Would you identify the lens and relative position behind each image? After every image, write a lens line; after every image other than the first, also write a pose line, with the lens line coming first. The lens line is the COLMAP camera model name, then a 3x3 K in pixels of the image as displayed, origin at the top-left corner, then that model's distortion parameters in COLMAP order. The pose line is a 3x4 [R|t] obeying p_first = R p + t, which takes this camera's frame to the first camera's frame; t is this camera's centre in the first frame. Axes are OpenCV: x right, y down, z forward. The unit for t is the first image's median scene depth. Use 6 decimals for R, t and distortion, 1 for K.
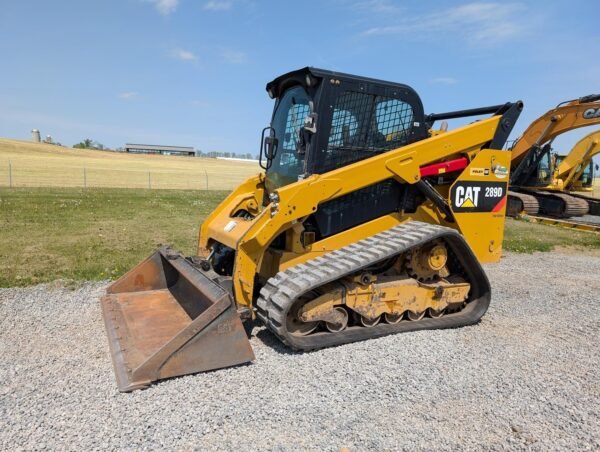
lens RADIAL K [[438.6, 0, 291.2], [0, 438.6, 233.8], [0, 0, 1]] dist [0.025127, -0.019937]
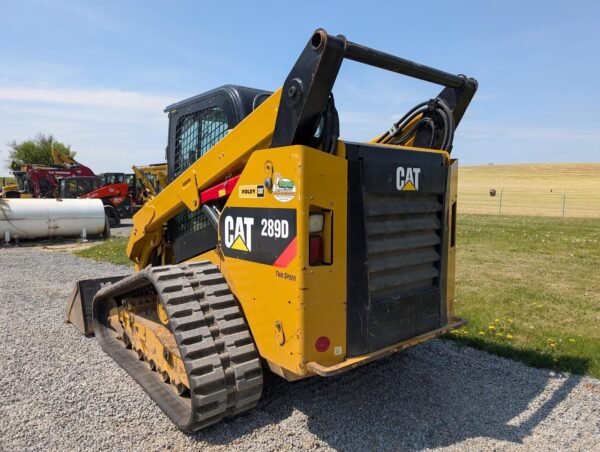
lens RADIAL K [[438.6, 0, 300.0], [0, 438.6, 228.4], [0, 0, 1]] dist [0.025127, -0.019937]
pose [[0.205467, 0.039205, -0.977878, 1.085403], [-0.118571, 0.992834, 0.014891, -0.117354], [0.971455, 0.112889, 0.208643, 1.019907]]
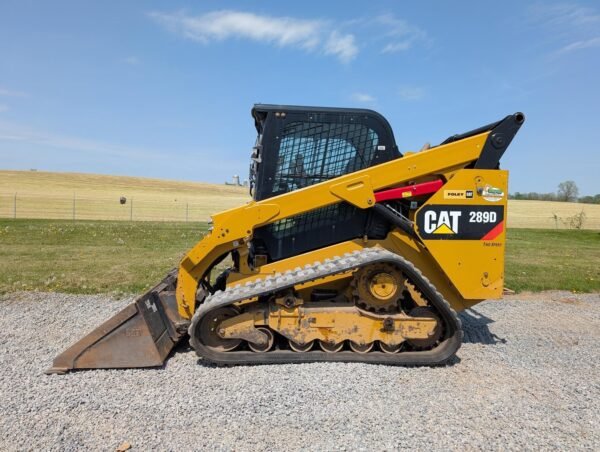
lens RADIAL K [[438.6, 0, 284.3], [0, 438.6, 225.5], [0, 0, 1]] dist [0.025127, -0.019937]
pose [[0.918391, -0.002491, -0.395667, 0.491676], [-0.037012, 0.995055, -0.092174, 0.019193], [0.393940, 0.099297, 0.913757, 0.050192]]
